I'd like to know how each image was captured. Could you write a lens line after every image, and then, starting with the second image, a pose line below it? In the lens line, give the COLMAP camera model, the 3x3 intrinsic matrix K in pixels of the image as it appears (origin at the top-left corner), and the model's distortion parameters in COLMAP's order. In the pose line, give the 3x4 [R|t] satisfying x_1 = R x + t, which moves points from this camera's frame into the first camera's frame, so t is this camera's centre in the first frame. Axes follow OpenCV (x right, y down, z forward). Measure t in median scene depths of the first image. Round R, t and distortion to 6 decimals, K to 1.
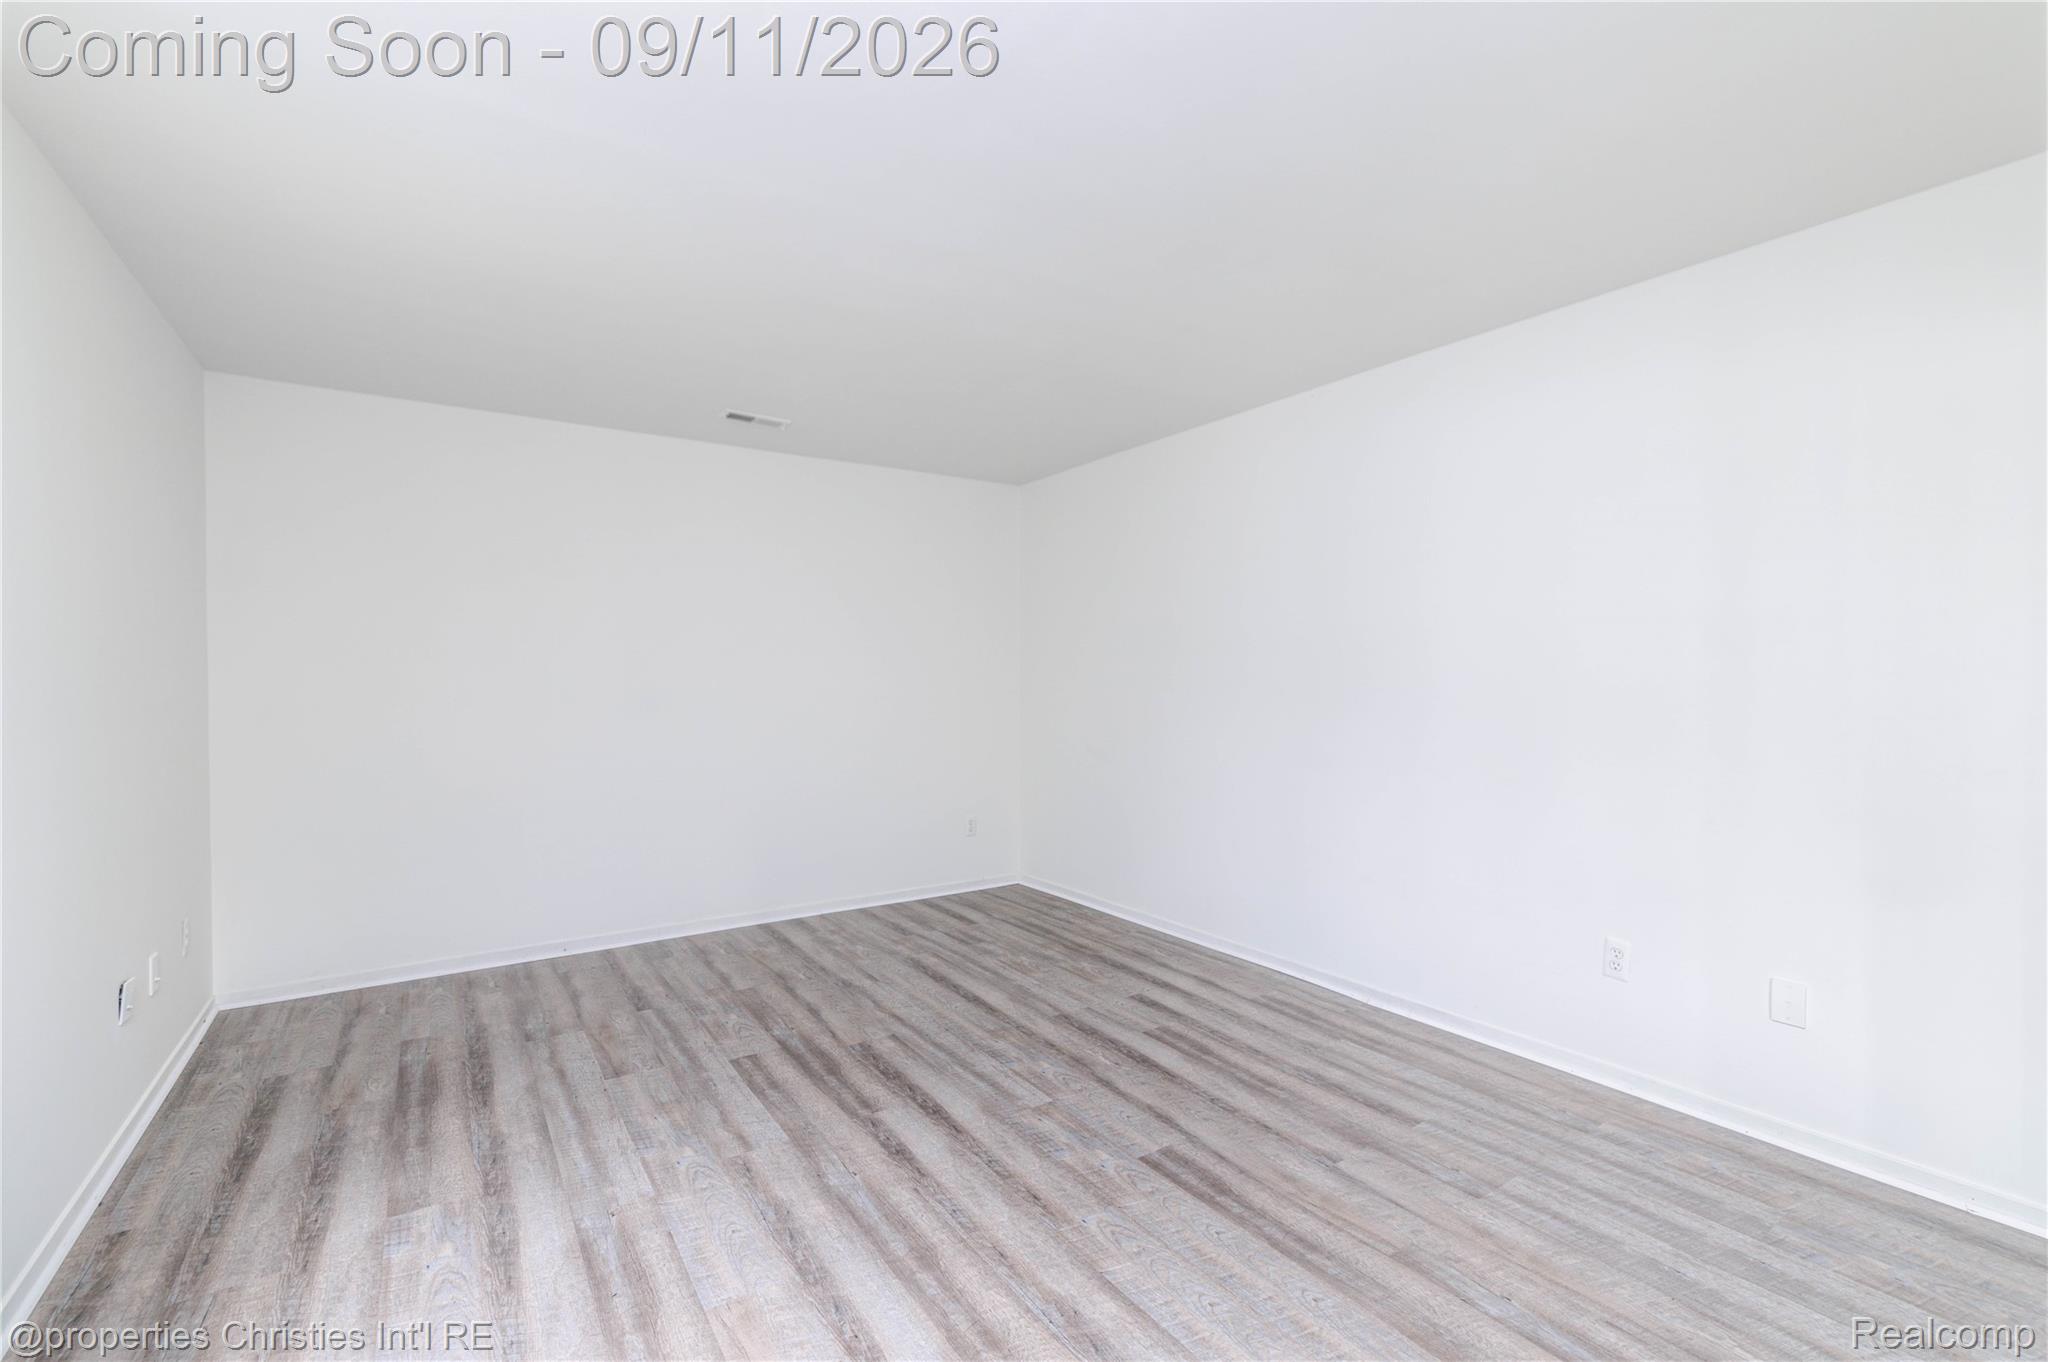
lens RADIAL K [[882.0, 0, 1024.6], [0, 882.0, 684.3], [0, 0, 1]] dist [0.001623, 0.000077]
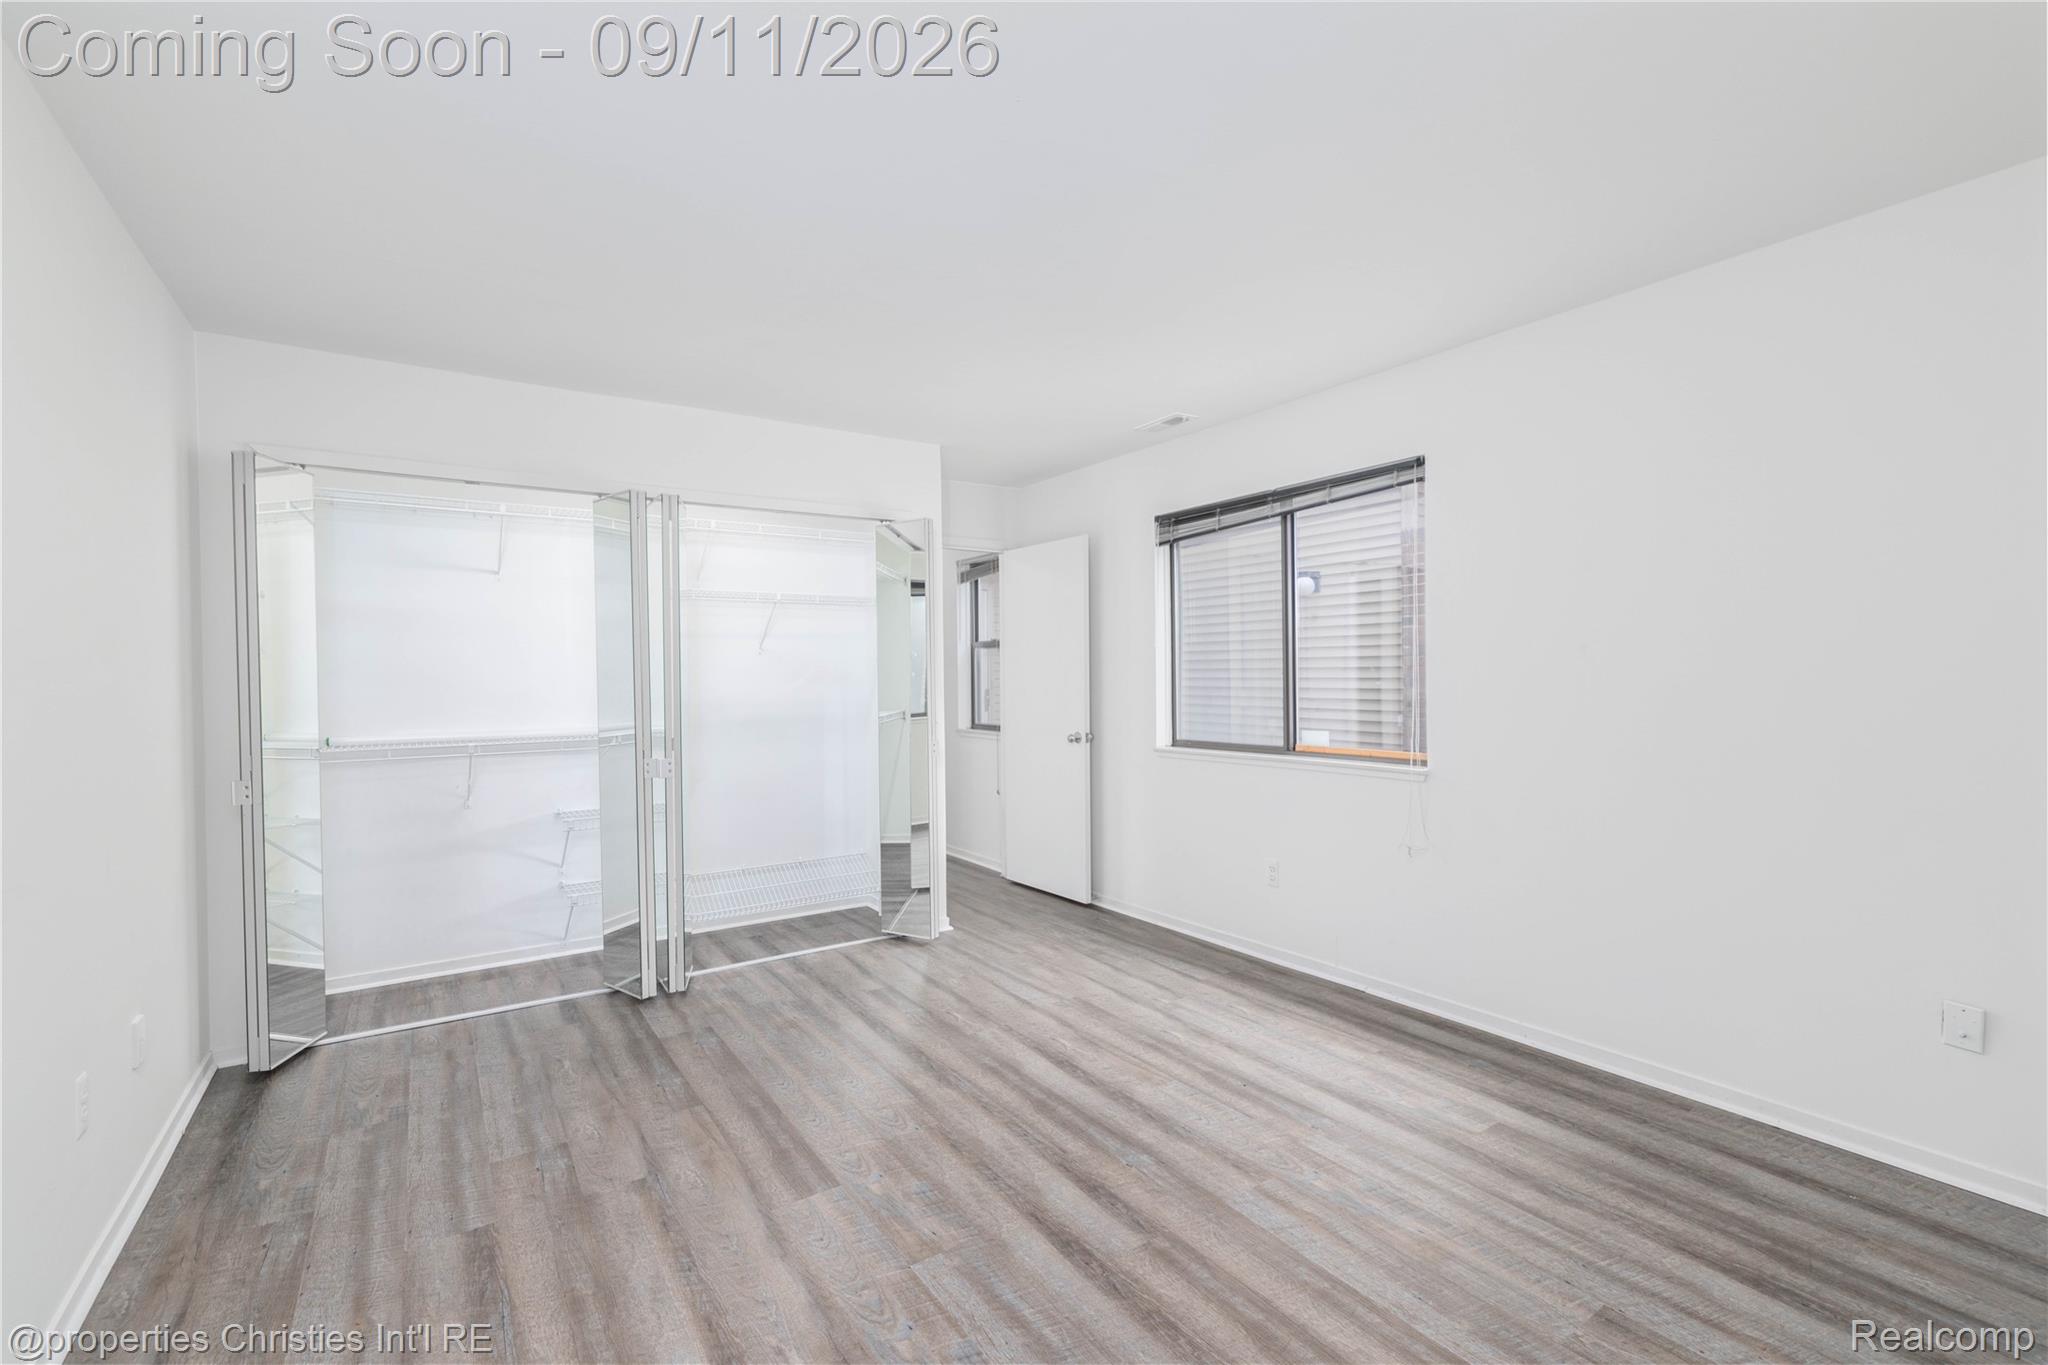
lens RADIAL K [[882.0, 0, 1023.3], [0, 882.0, 683.0], [0, 0, 1]] dist [0.001623, 0.000077]
pose [[-0.999854, 0.016982, -0.001695, -0.077182], [0.016941, 0.999617, 0.021881, -0.022768], [0.002066, 0.021849, -0.999759, 1.954522]]
